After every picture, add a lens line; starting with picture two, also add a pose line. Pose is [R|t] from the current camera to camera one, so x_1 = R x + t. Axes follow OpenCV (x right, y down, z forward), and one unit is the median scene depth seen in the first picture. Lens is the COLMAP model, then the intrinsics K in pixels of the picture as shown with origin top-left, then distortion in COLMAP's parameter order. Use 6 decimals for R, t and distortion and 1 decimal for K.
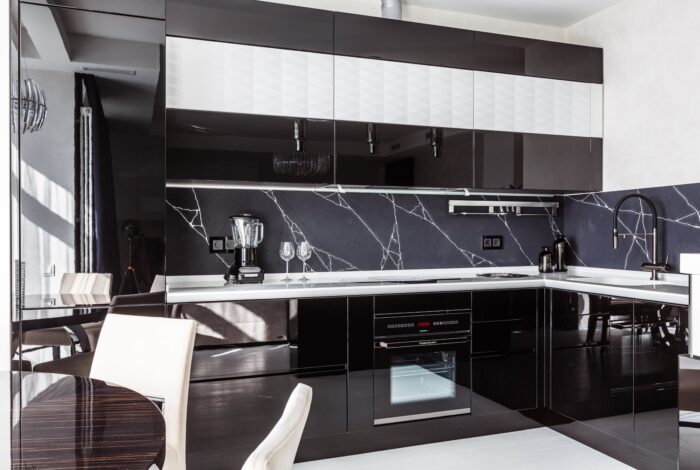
lens RADIAL K [[580.5, 0, 350.0], [0, 580.5, 235.0], [0, 0, 1]] dist [0.006603, 0.003020]
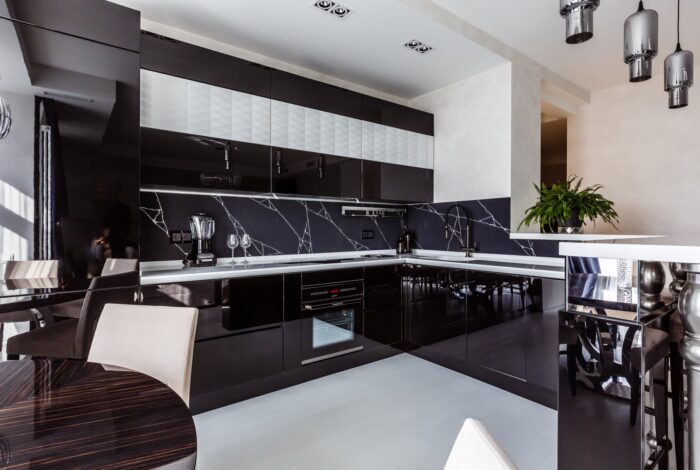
lens RADIAL K [[369.3, 0, 350.2], [0, 369.3, 227.7], [0, 0, 1]] dist [0.001725, 0.000410]
pose [[0.956406, 0.002112, 0.292034, -0.090840], [-0.000472, 0.999984, -0.005684, 0.000661], [-0.292041, 0.005298, 0.956391, 0.093964]]
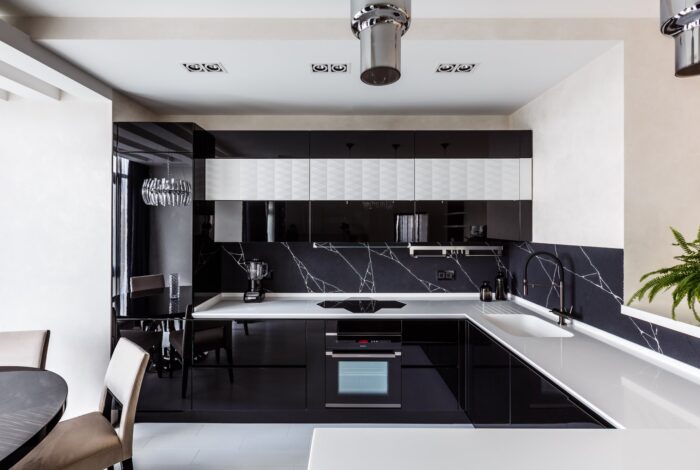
lens RADIAL K [[316.1, 0, 342.1], [0, 316.1, 225.6], [0, 0, 1]] dist [0.001302, 0.000146]
pose [[0.934818, 0.002014, -0.355122, 0.310047], [-0.004111, 0.999978, -0.005153, -0.112567], [0.355104, 0.006277, 0.934806, 0.215851]]
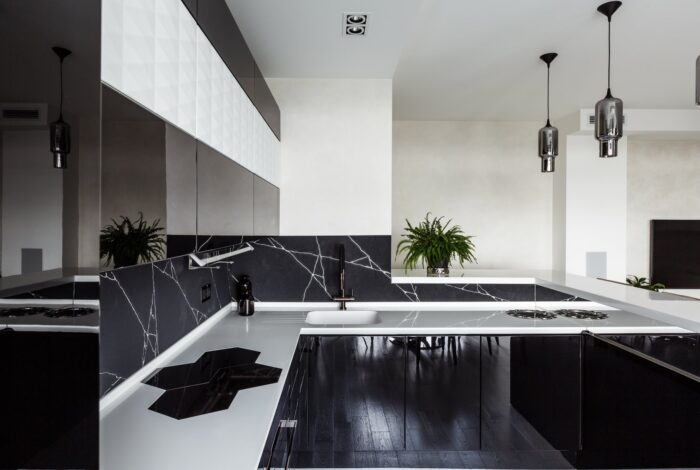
lens RADIAL K [[421.0, 0, 346.5], [0, 421.0, 219.4], [0, 0, 1]] dist [0.003446, -0.000389]
pose [[0.334119, 0.011735, 0.942458, -0.325299], [0.001505, 0.999915, -0.012984, -0.101721], [-0.942530, 0.005757, 0.334073, 0.635758]]
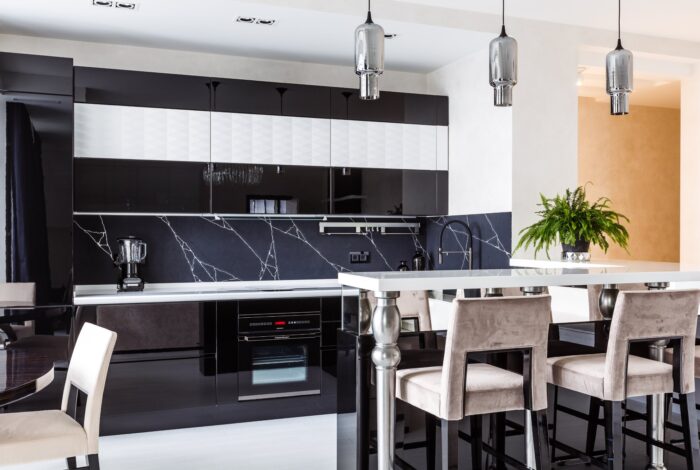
lens RADIAL K [[702.1, 0, 351.7], [0, 702.1, 240.2], [0, 0, 1]] dist [-0.006729, 0.003853]
pose [[0.999878, 0.002098, 0.015469, 0.227011], [-0.002161, 0.999989, 0.004113, -0.030797], [-0.015460, -0.004146, 0.999872, -0.476586]]
